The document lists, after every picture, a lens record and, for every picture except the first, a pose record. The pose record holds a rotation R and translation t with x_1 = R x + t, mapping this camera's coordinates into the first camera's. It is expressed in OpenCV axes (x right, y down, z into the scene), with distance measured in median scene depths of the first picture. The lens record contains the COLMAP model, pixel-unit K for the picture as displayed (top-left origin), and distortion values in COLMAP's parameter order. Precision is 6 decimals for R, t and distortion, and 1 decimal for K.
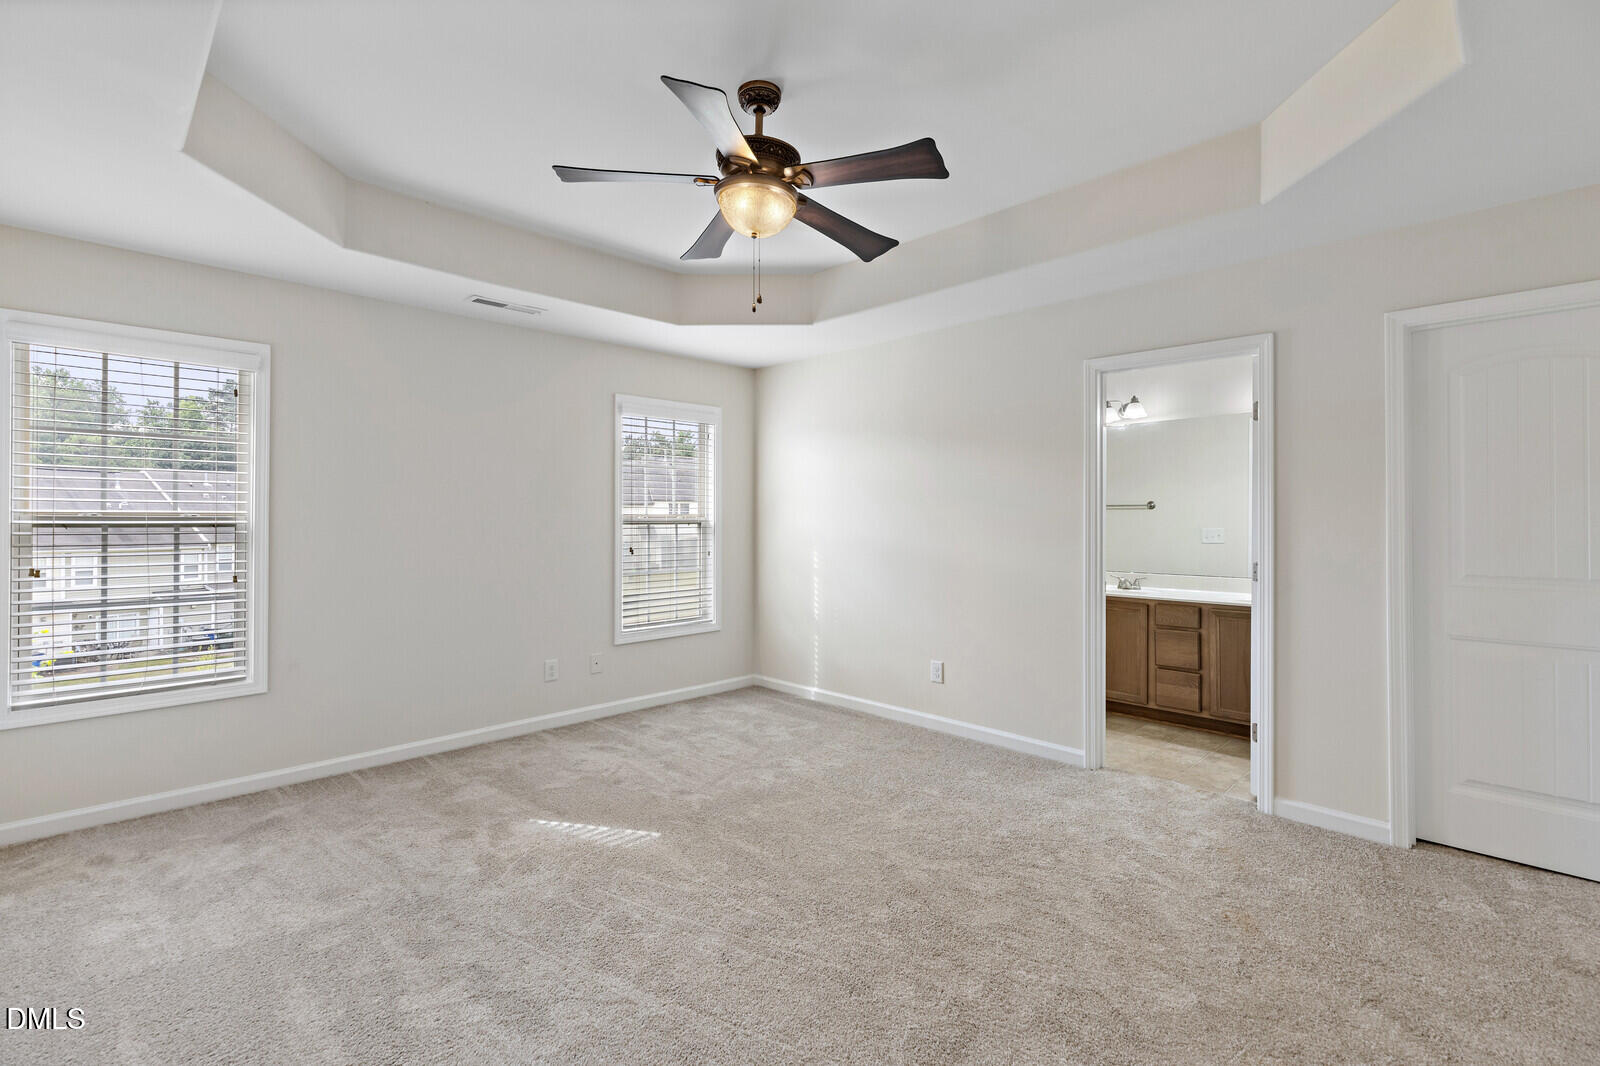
lens RADIAL K [[719.7, 0, 804.2], [0, 719.7, 520.2], [0, 0, 1]] dist [-0.003205, -0.000623]
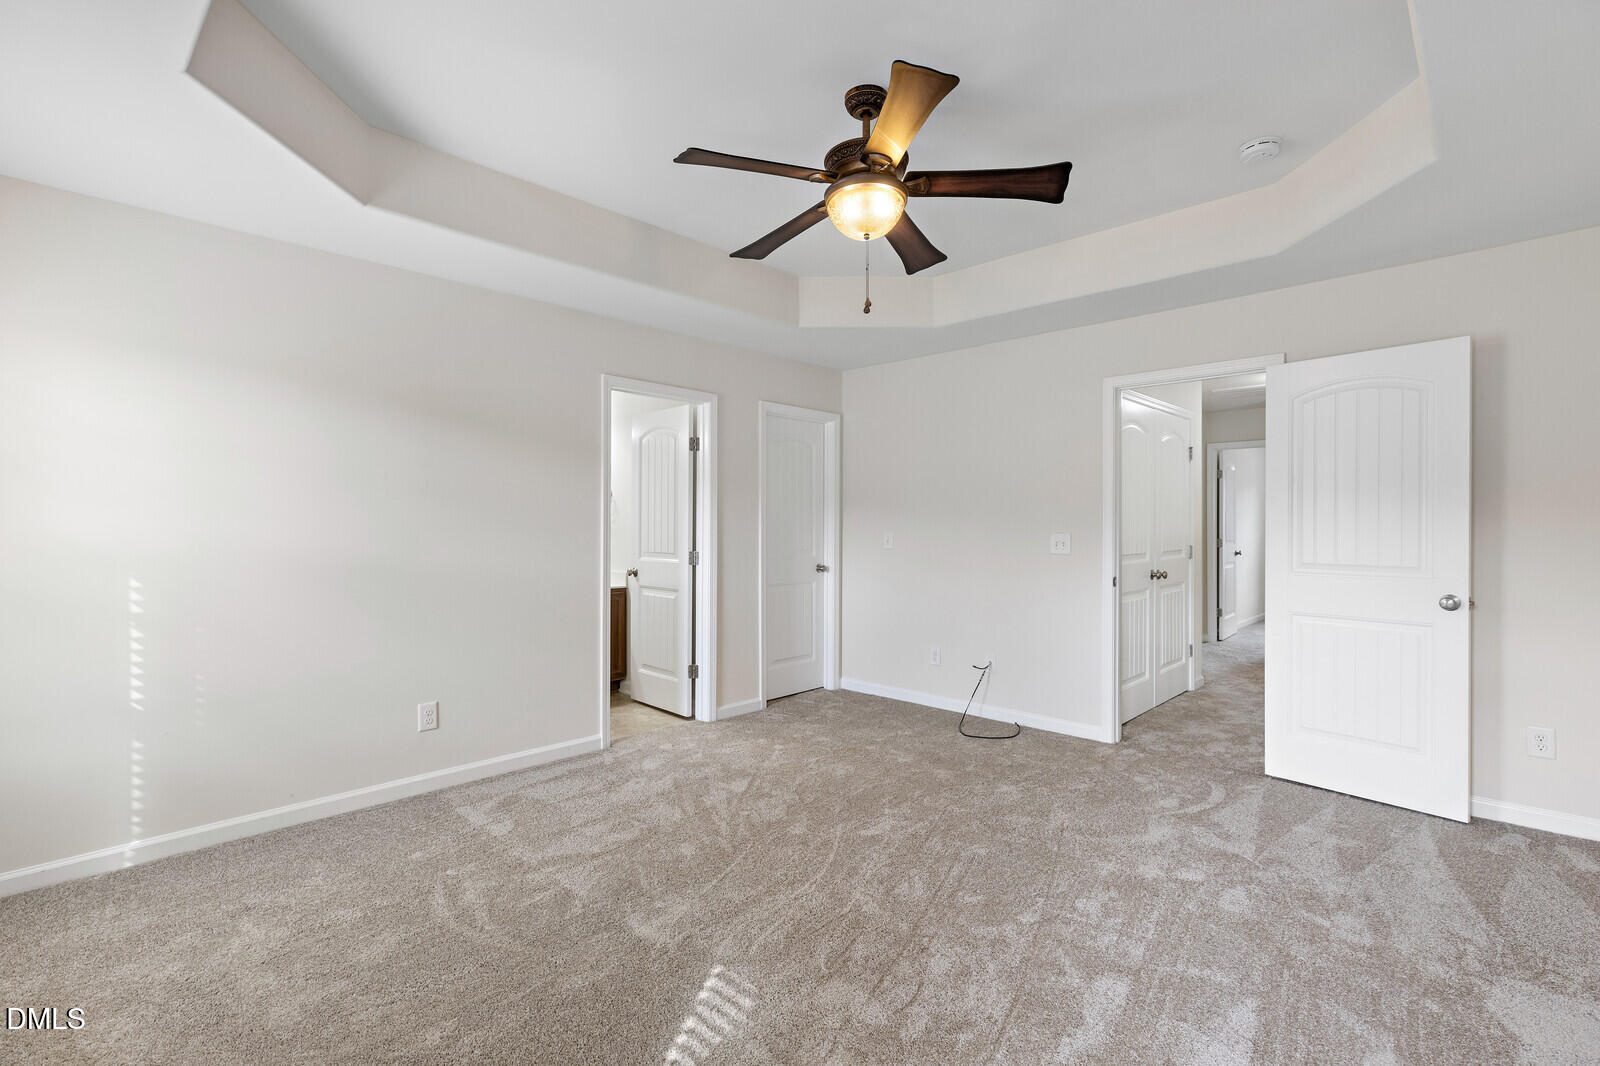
lens RADIAL K [[719.7, 0, 804.2], [0, 719.7, 520.2], [0, 0, 1]] dist [-0.003205, -0.000623]
pose [[-0.023241, 0.002475, 0.999727, -0.858878], [0.001596, 0.999996, -0.002439, 0.003394], [-0.999729, 0.001538, -0.023245, 0.882754]]
